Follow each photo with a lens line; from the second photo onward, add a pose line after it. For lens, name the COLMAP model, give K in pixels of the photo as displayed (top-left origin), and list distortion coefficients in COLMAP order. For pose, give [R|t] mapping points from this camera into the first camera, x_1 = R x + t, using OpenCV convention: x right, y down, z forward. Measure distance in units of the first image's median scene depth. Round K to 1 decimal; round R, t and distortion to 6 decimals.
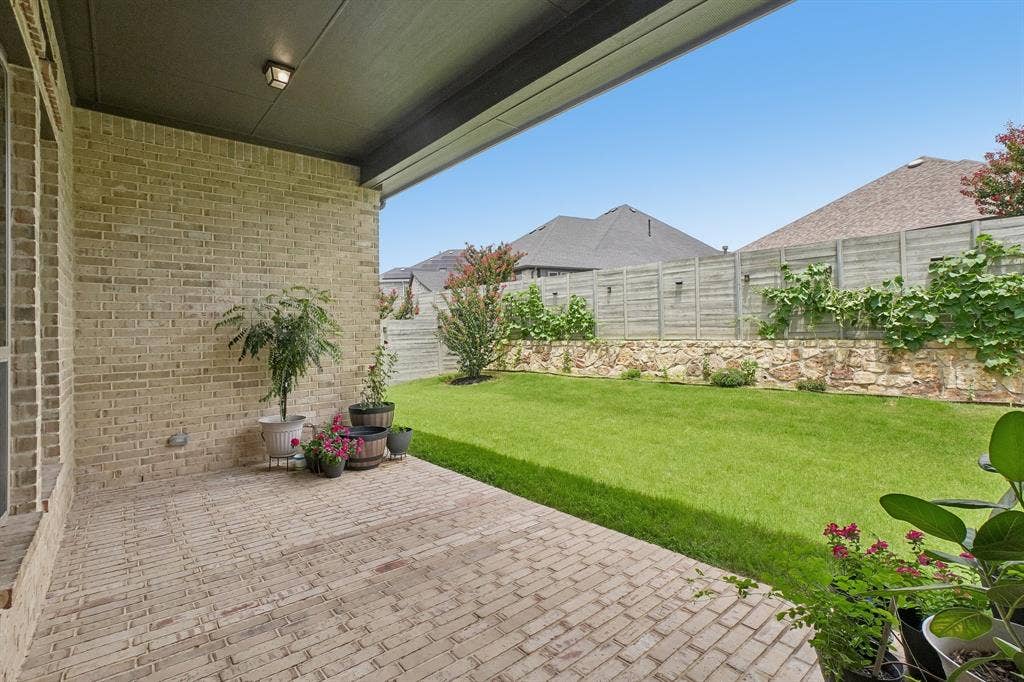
lens RADIAL K [[484.9, 0, 537.0], [0, 484.9, 331.8], [0, 0, 1]] dist [-0.023734, 0.000560]
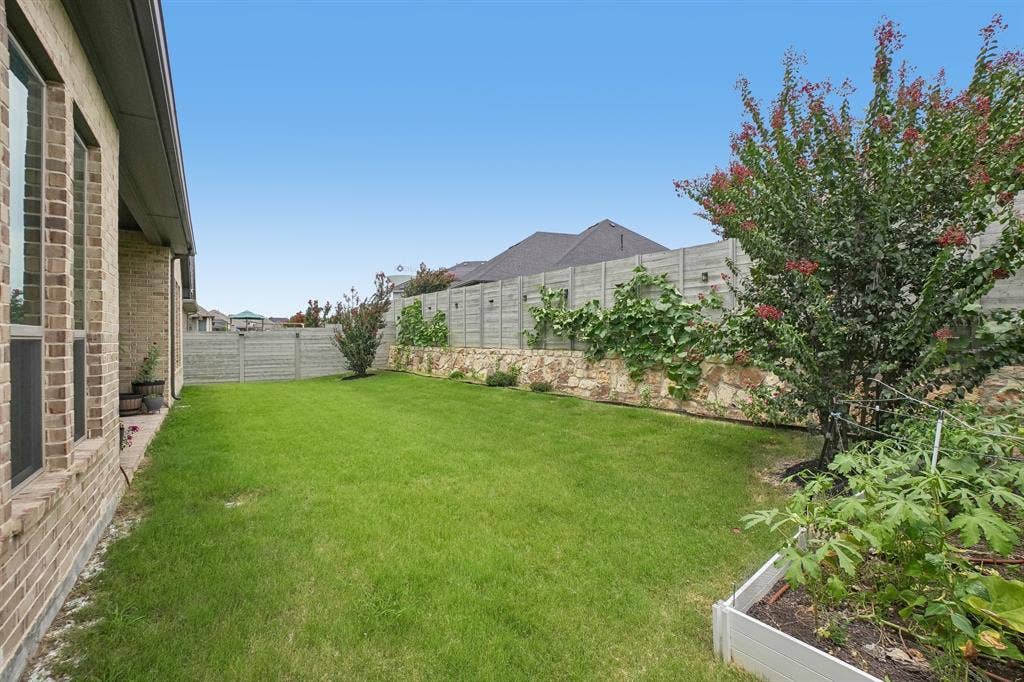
lens RADIAL K [[484.9, 0, 508.5], [0, 484.9, 340.8], [0, 0, 1]] dist [-0.023734, 0.000560]
pose [[0.983393, 0.022288, -0.180117, 0.537409], [-0.022041, 0.999751, 0.003374, -0.006233], [0.180147, 0.000652, 0.983639, -0.175483]]
